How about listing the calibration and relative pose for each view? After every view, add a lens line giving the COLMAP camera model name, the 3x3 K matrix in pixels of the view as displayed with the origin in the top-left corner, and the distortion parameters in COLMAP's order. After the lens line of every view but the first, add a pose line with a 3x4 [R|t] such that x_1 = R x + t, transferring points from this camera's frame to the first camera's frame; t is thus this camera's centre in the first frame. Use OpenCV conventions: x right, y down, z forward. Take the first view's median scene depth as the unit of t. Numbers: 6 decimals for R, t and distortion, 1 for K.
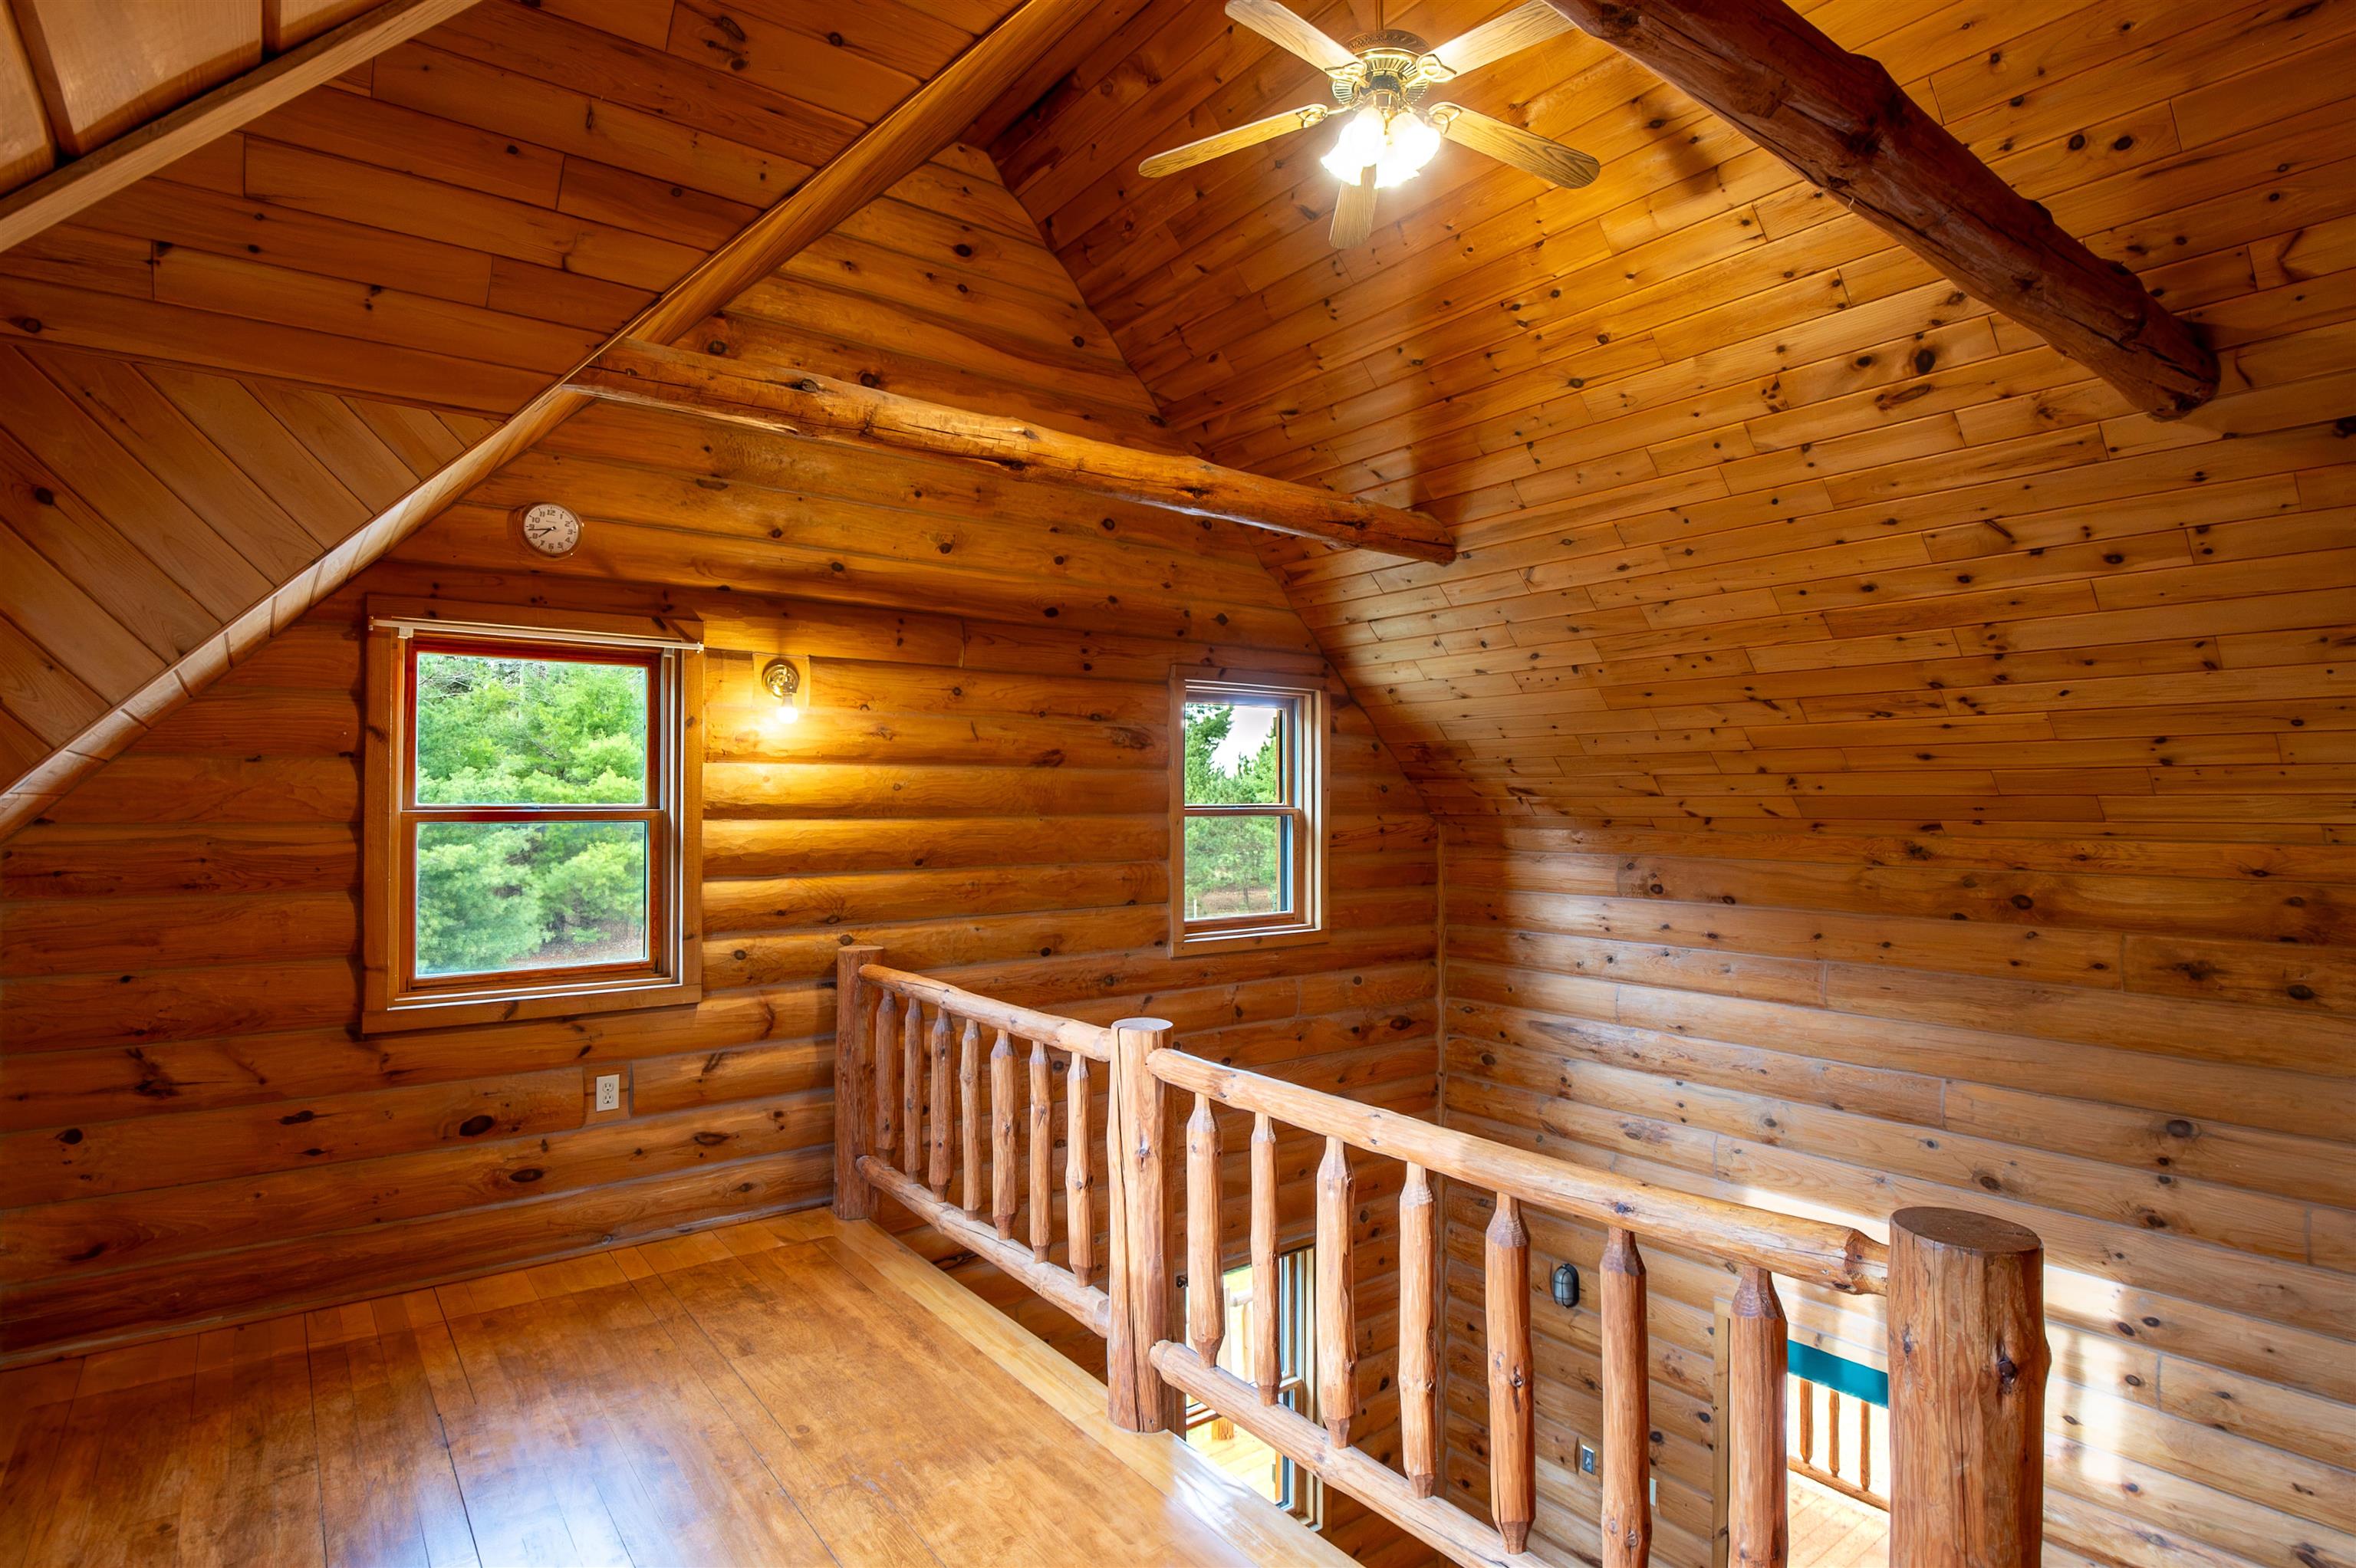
lens RADIAL K [[1223.7, 0, 1172.6], [0, 1223.7, 785.7], [0, 0, 1]] dist [-0.002666, -0.008869]
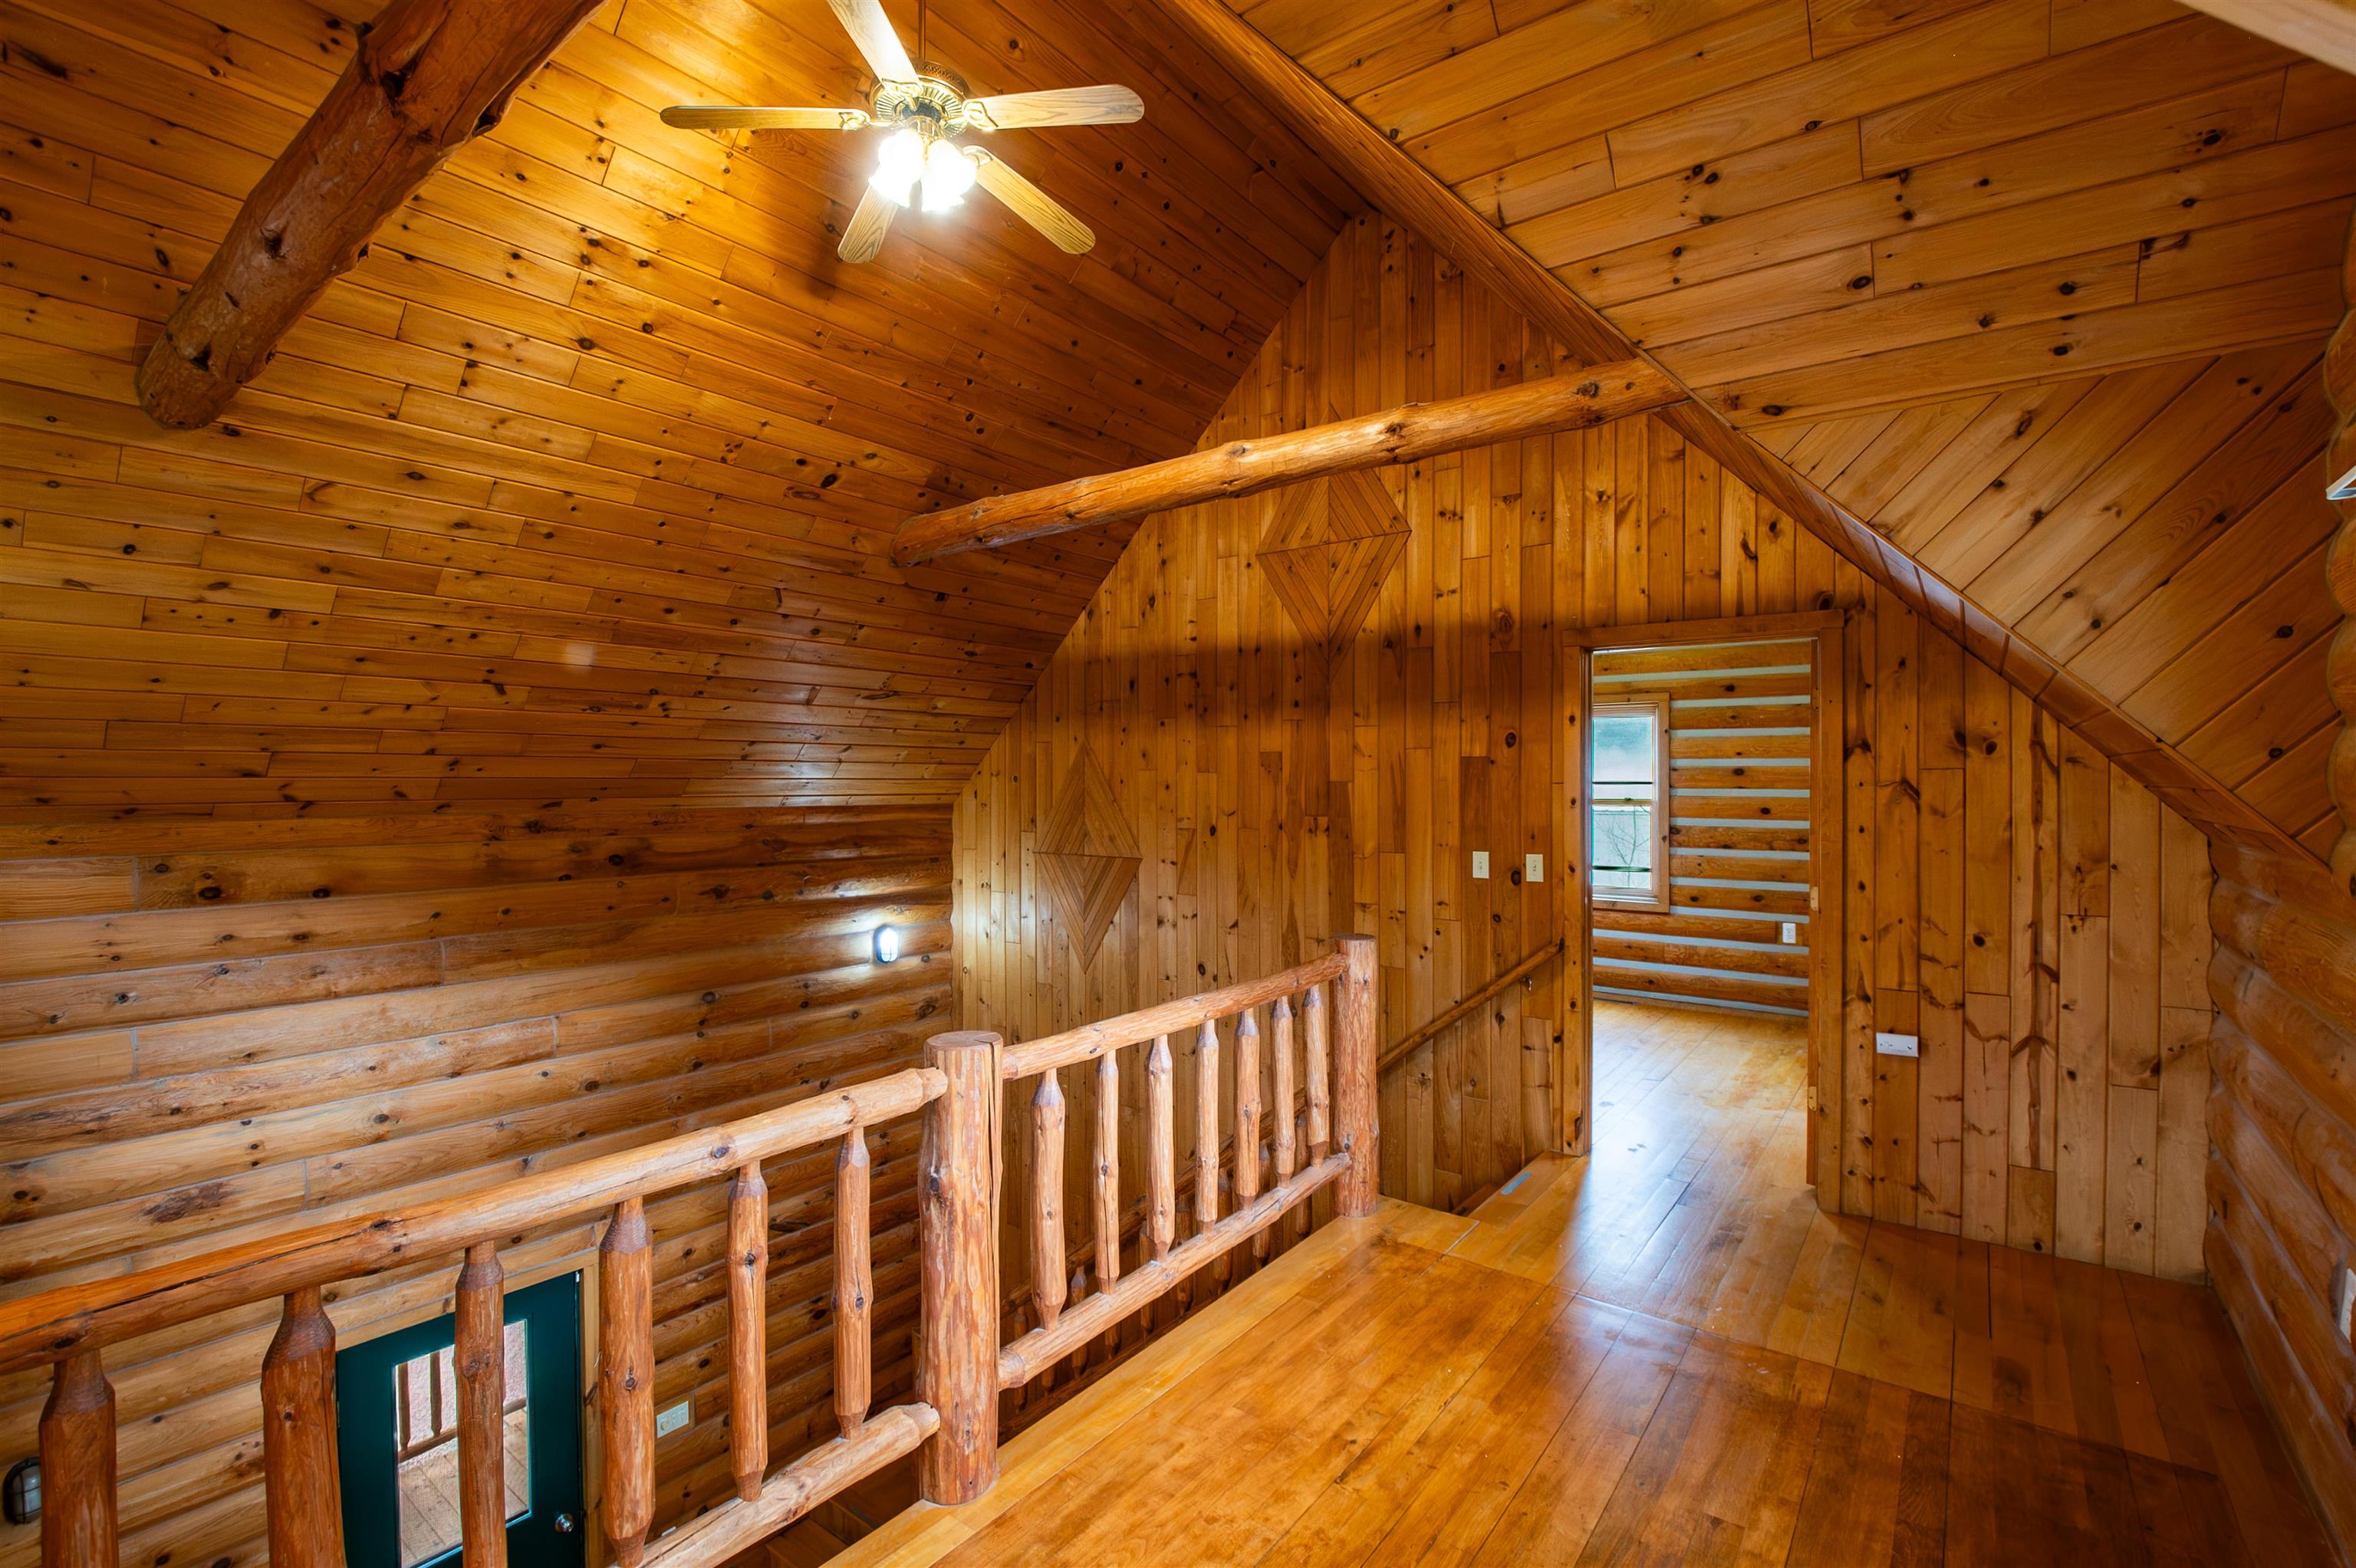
lens RADIAL K [[1067.1, 0, 1179.1], [0, 1067.1, 792.5], [0, 0, 1]] dist [-0.004802, -0.000546]
pose [[-0.270854, -0.014415, 0.962512, -0.487976], [-0.014442, 0.999836, 0.010910, 0.002632], [-0.962512, -0.010945, -0.271018, 0.640427]]
